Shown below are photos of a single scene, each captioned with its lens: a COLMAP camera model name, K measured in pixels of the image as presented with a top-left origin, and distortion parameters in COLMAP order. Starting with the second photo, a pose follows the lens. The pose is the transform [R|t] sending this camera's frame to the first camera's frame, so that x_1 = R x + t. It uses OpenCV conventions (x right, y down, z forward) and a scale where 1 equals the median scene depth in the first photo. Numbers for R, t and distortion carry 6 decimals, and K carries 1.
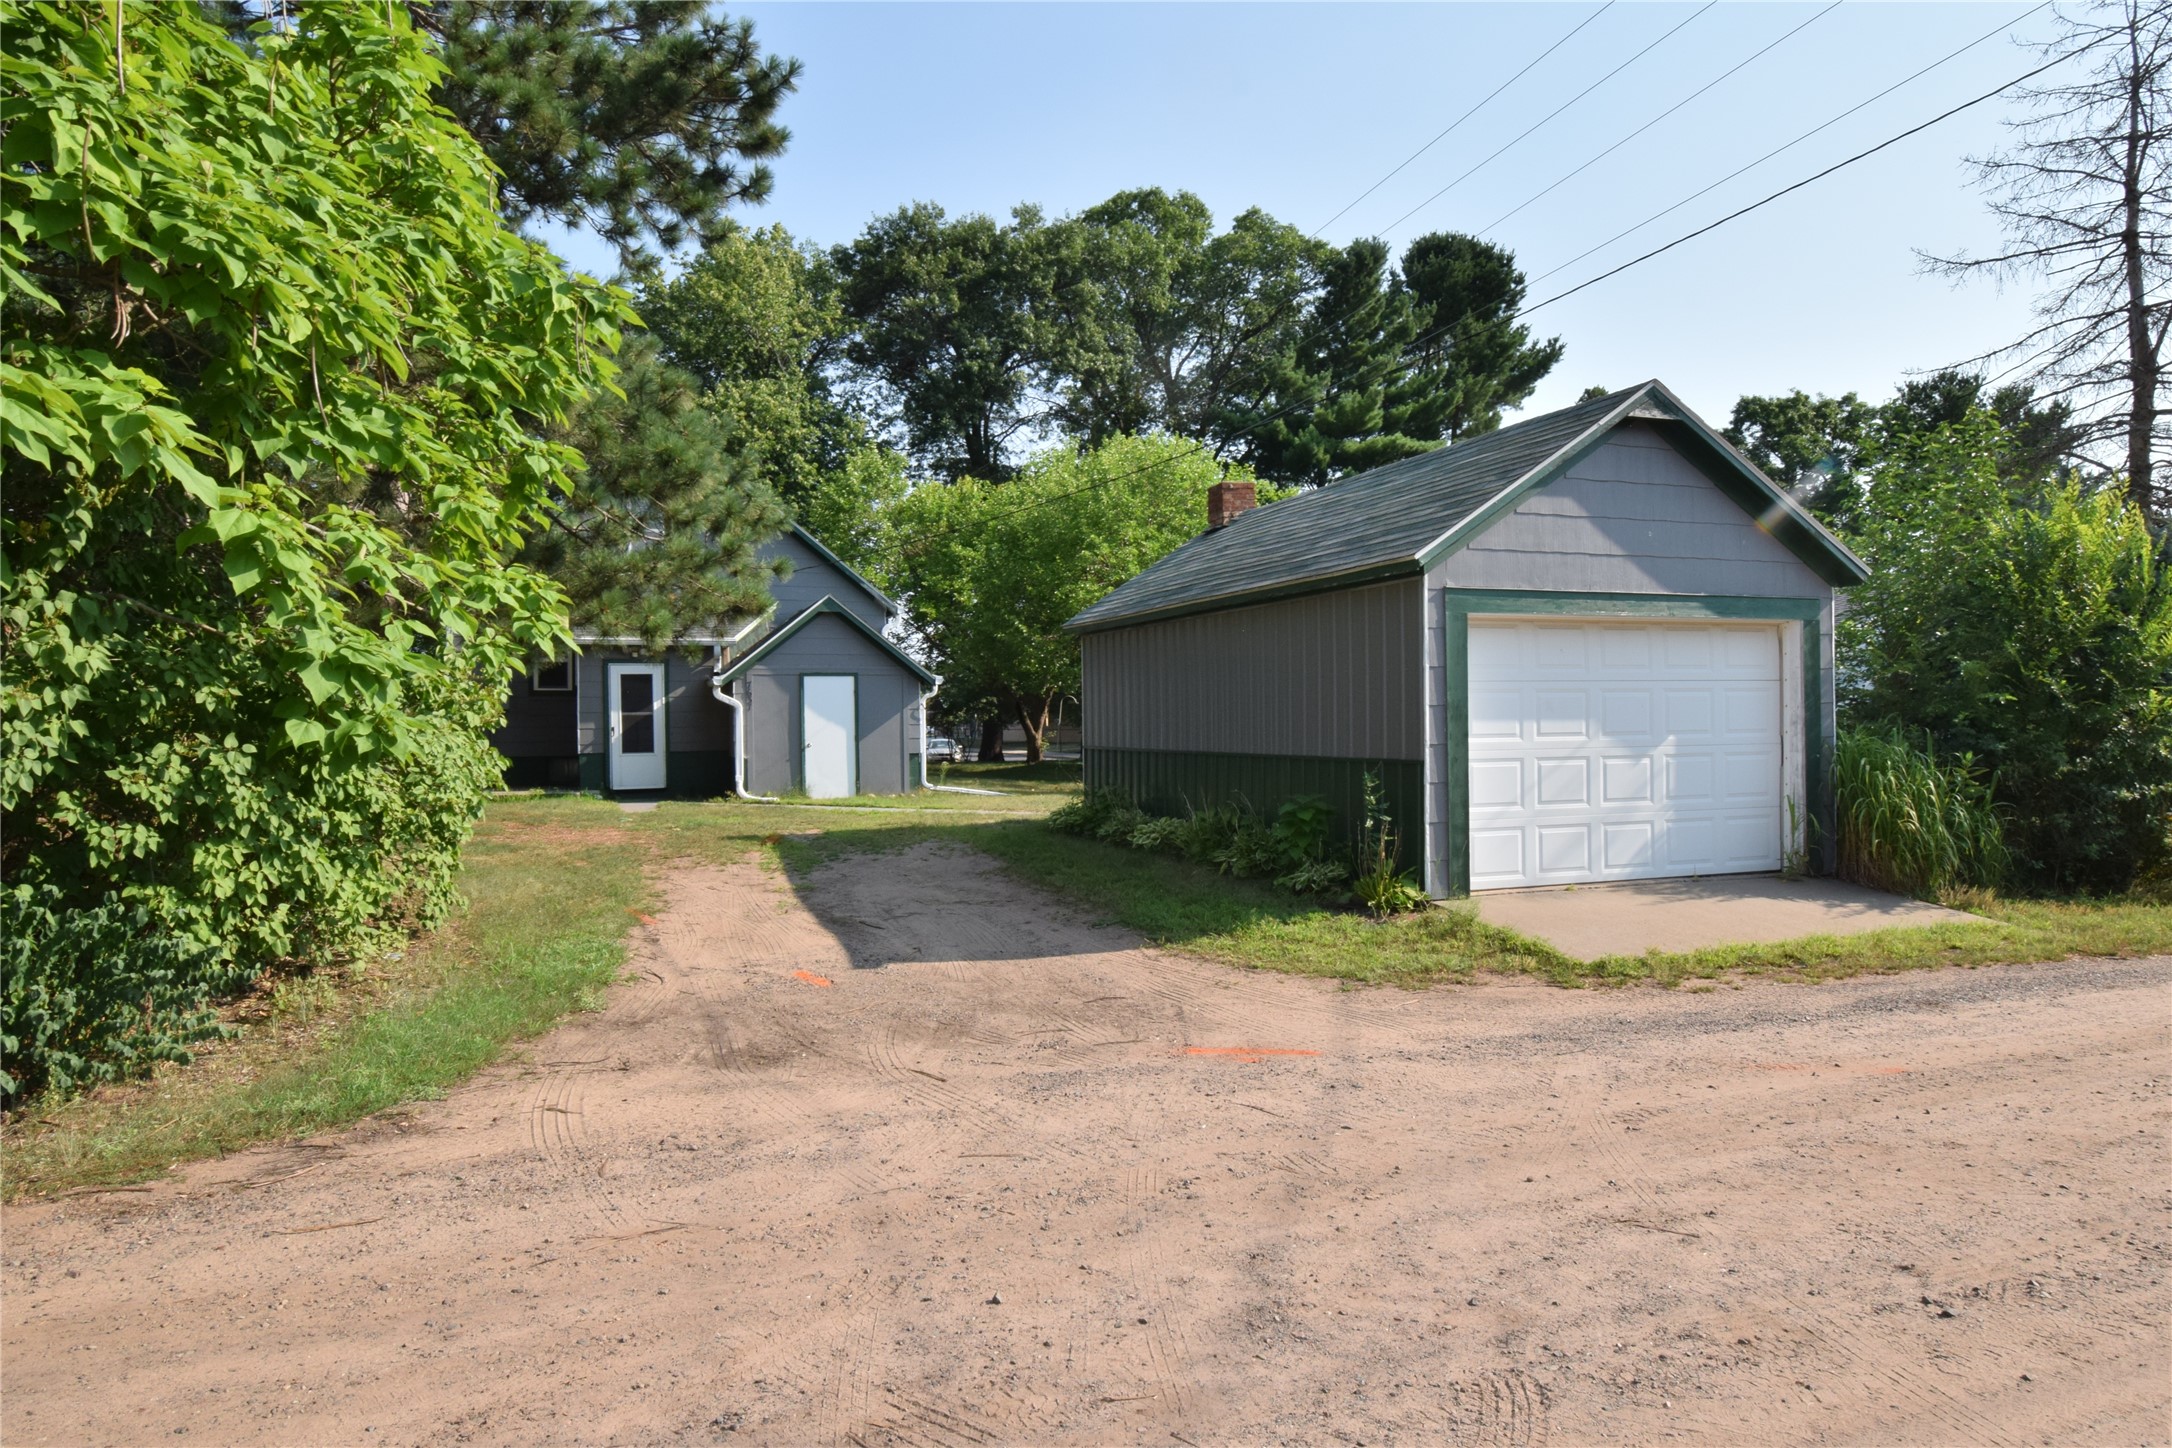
lens RADIAL K [[1330.4, 0, 1089.8], [0, 1330.4, 725.7], [0, 0, 1]] dist [-0.005090, -0.002001]
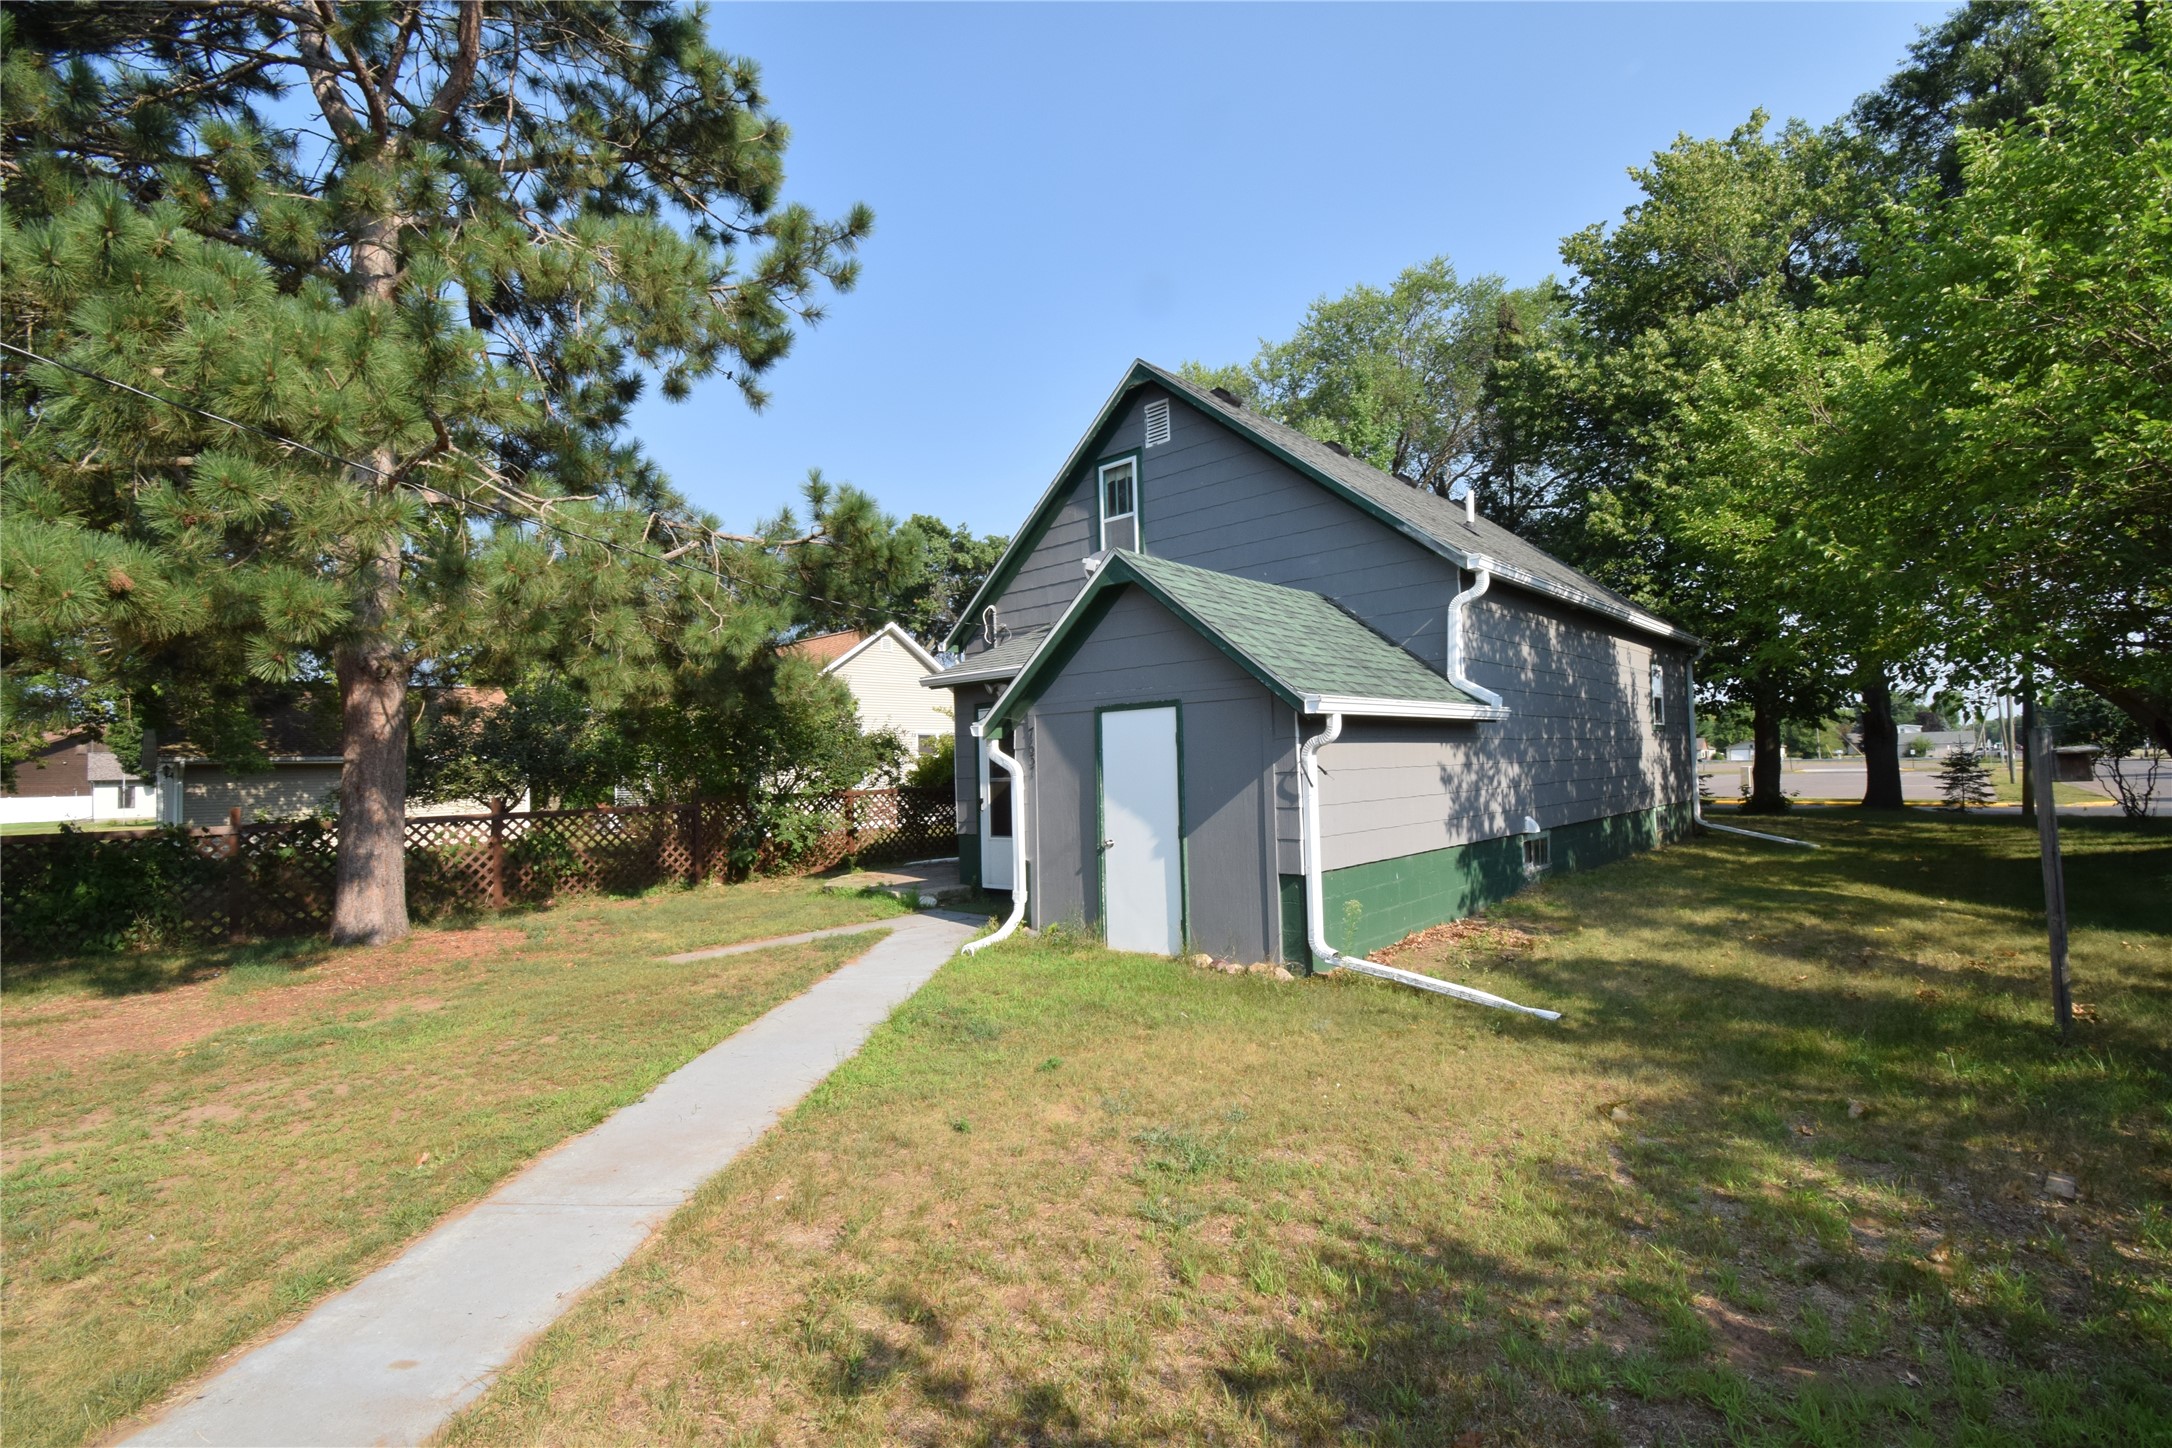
lens RADIAL K [[938.2, 0, 1079.5], [0, 938.2, 730.0], [0, 0, 1]] dist [0.000087, -0.000010]
pose [[0.448061, -0.042675, -0.892984, 0.115253], [0.021889, 0.999084, -0.036762, -0.016921], [0.893735, -0.003074, 0.448585, 0.826262]]
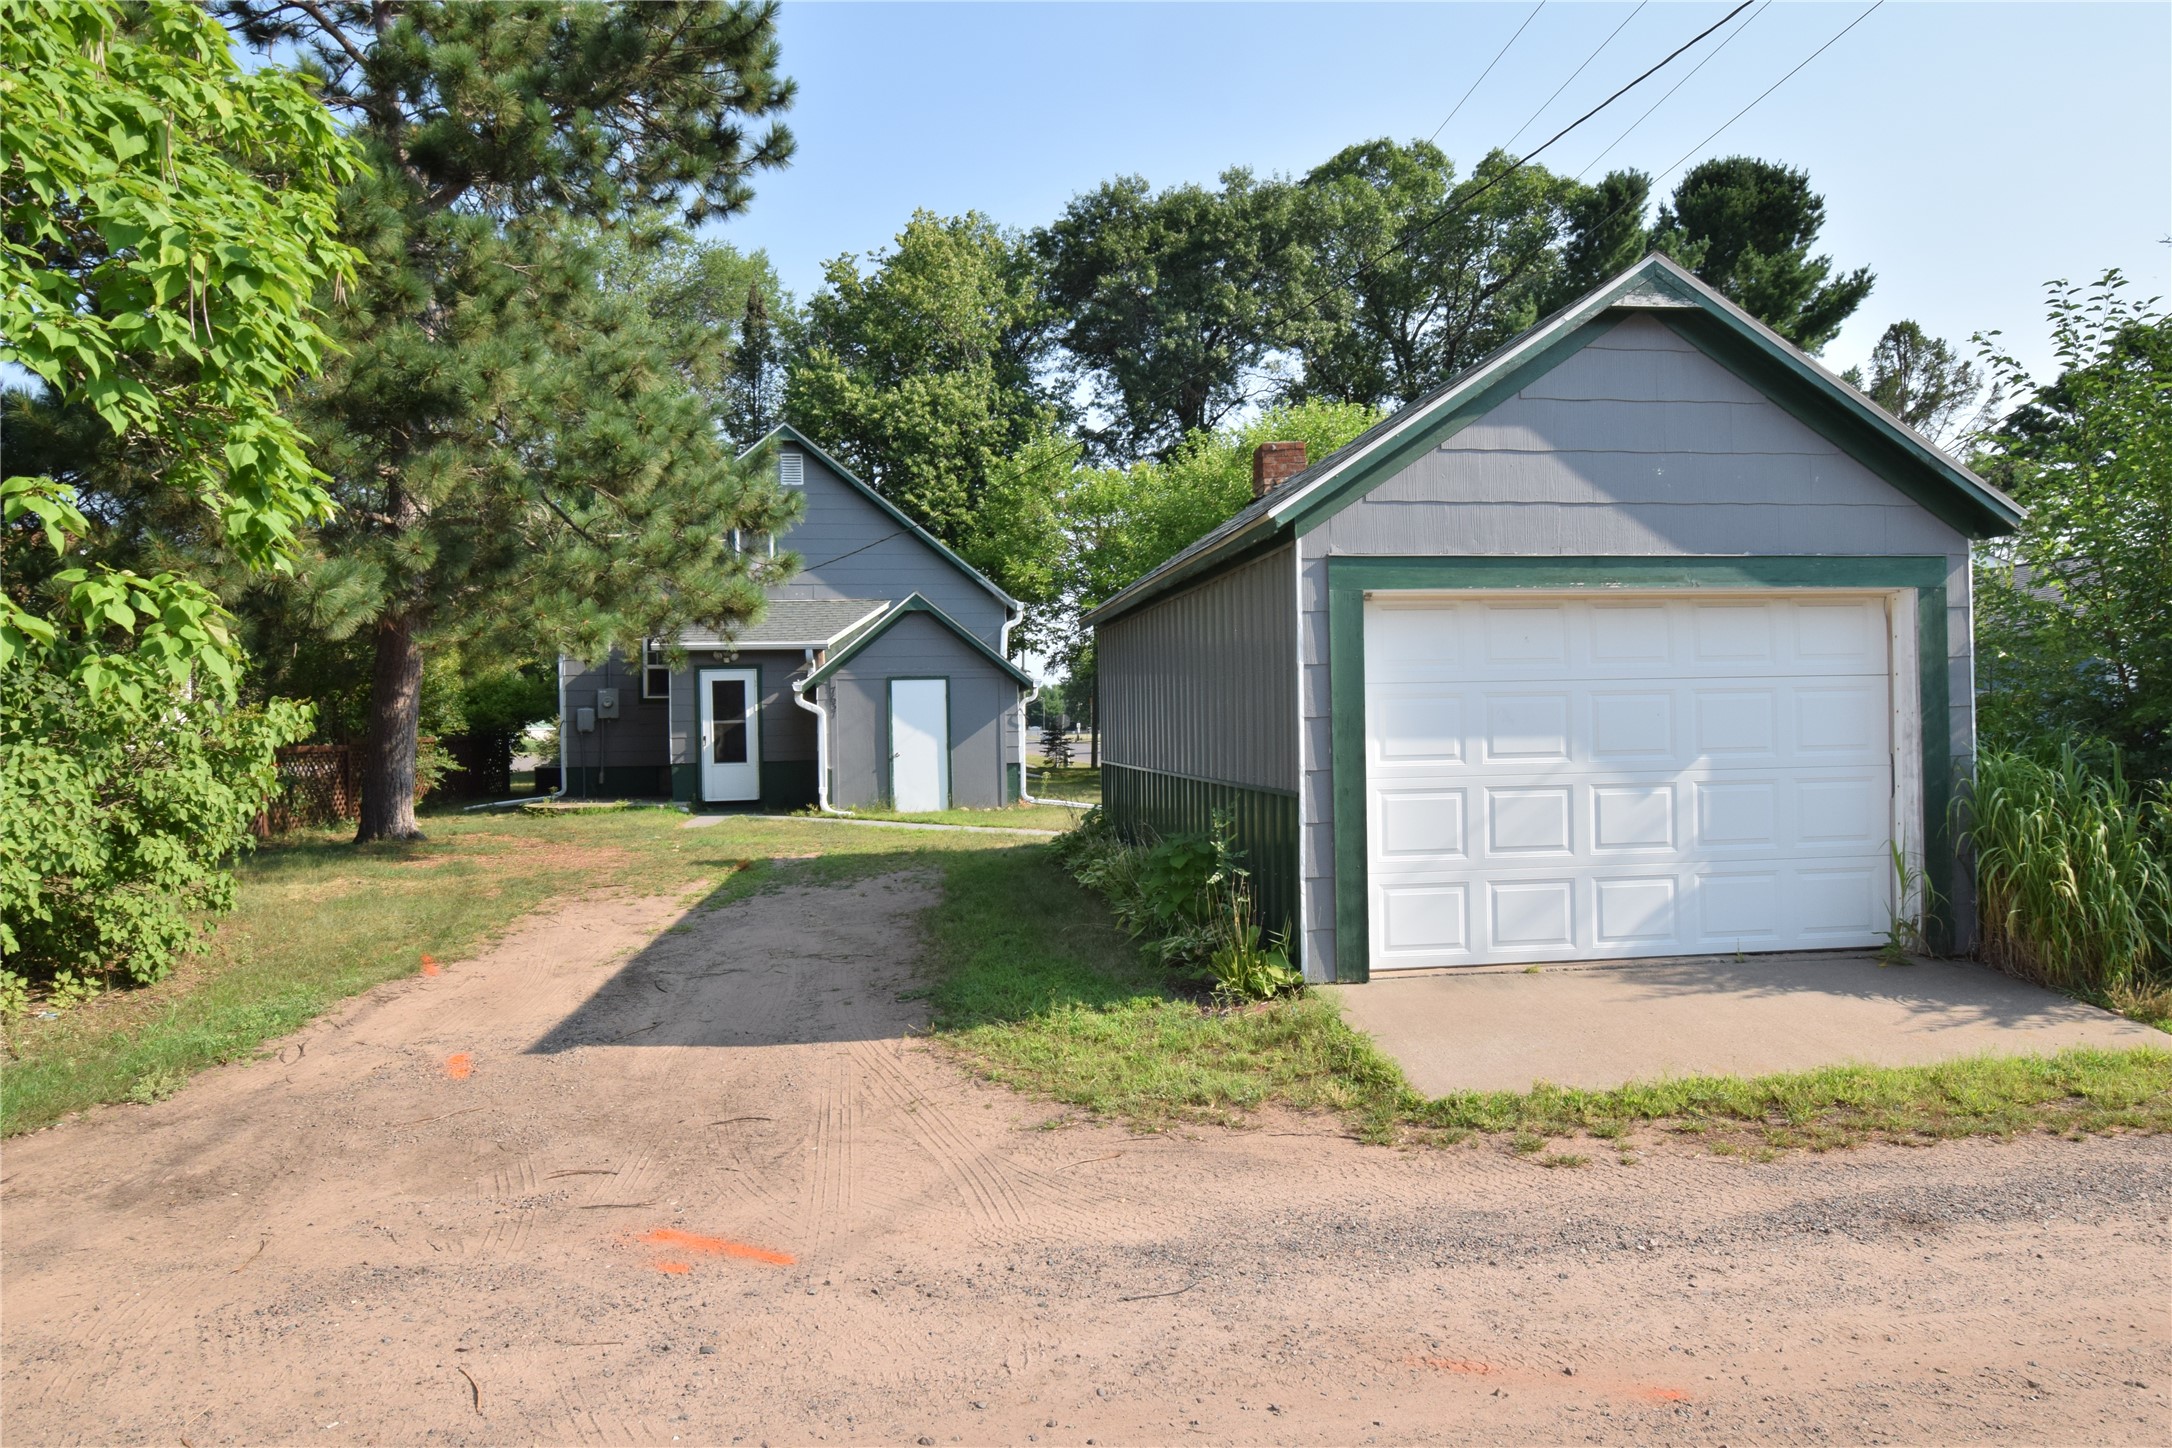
lens RADIAL K [[1362.1, 0, 1092.8], [0, 1362.1, 727.7], [0, 0, 1]] dist [-0.004023, -0.005536]
pose [[0.977060, -0.006741, -0.212859, 0.124939], [0.007300, 0.999972, 0.001838, -0.005017], [0.212841, -0.003350, 0.977081, 0.100511]]
